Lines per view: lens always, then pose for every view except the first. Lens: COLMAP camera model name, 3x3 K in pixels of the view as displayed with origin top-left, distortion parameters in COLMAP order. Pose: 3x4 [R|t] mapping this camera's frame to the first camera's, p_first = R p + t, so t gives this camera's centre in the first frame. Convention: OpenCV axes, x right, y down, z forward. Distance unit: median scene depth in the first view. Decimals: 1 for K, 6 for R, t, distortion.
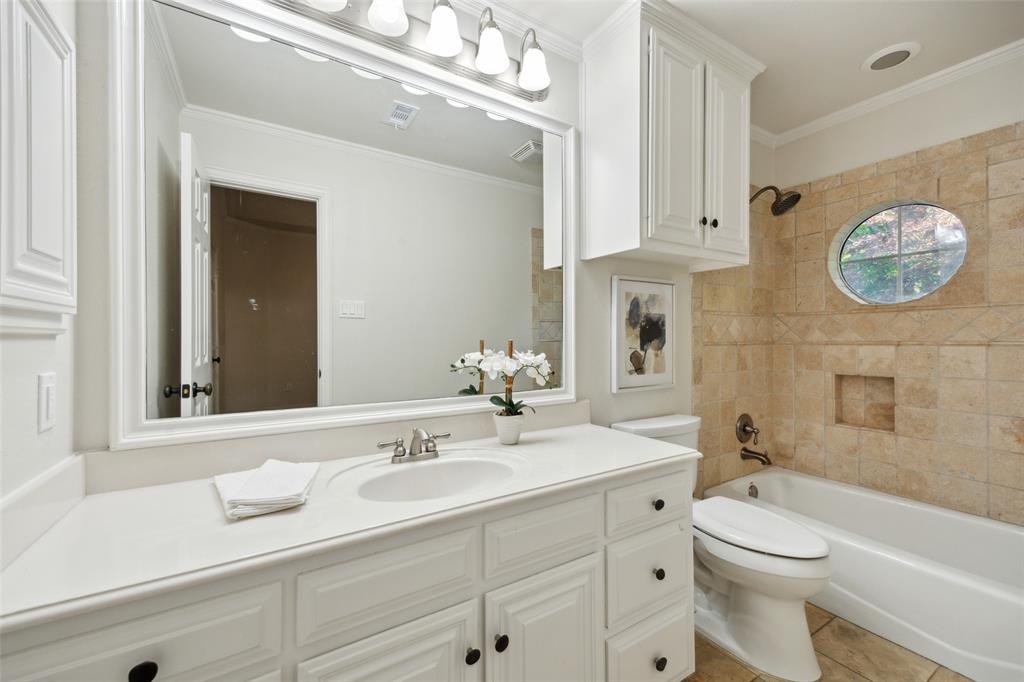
lens RADIAL K [[413.7, 0, 509.0], [0, 413.7, 337.2], [0, 0, 1]] dist [0.002590, 0.000182]
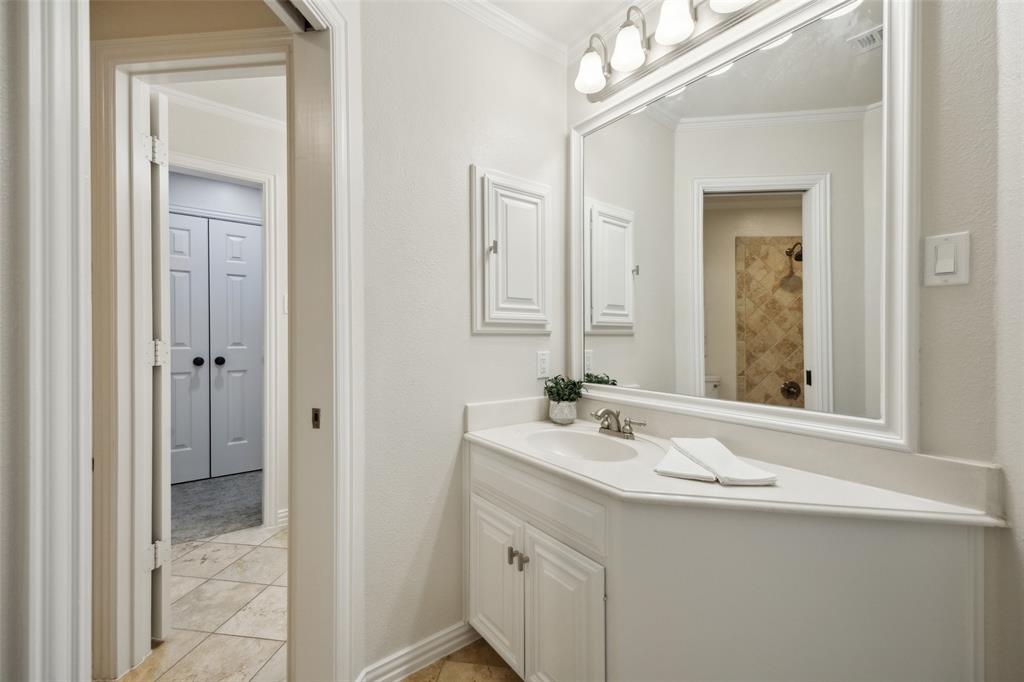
lens RADIAL K [[413.7, 0, 509.0], [0, 413.7, 337.2], [0, 0, 1]] dist [0.002590, 0.000182]
pose [[0.063755, -0.000651, -0.997965, 0.831698], [0.000771, 1.000000, -0.000603, 0.013535], [0.997965, -0.000731, 0.063756, 0.558957]]
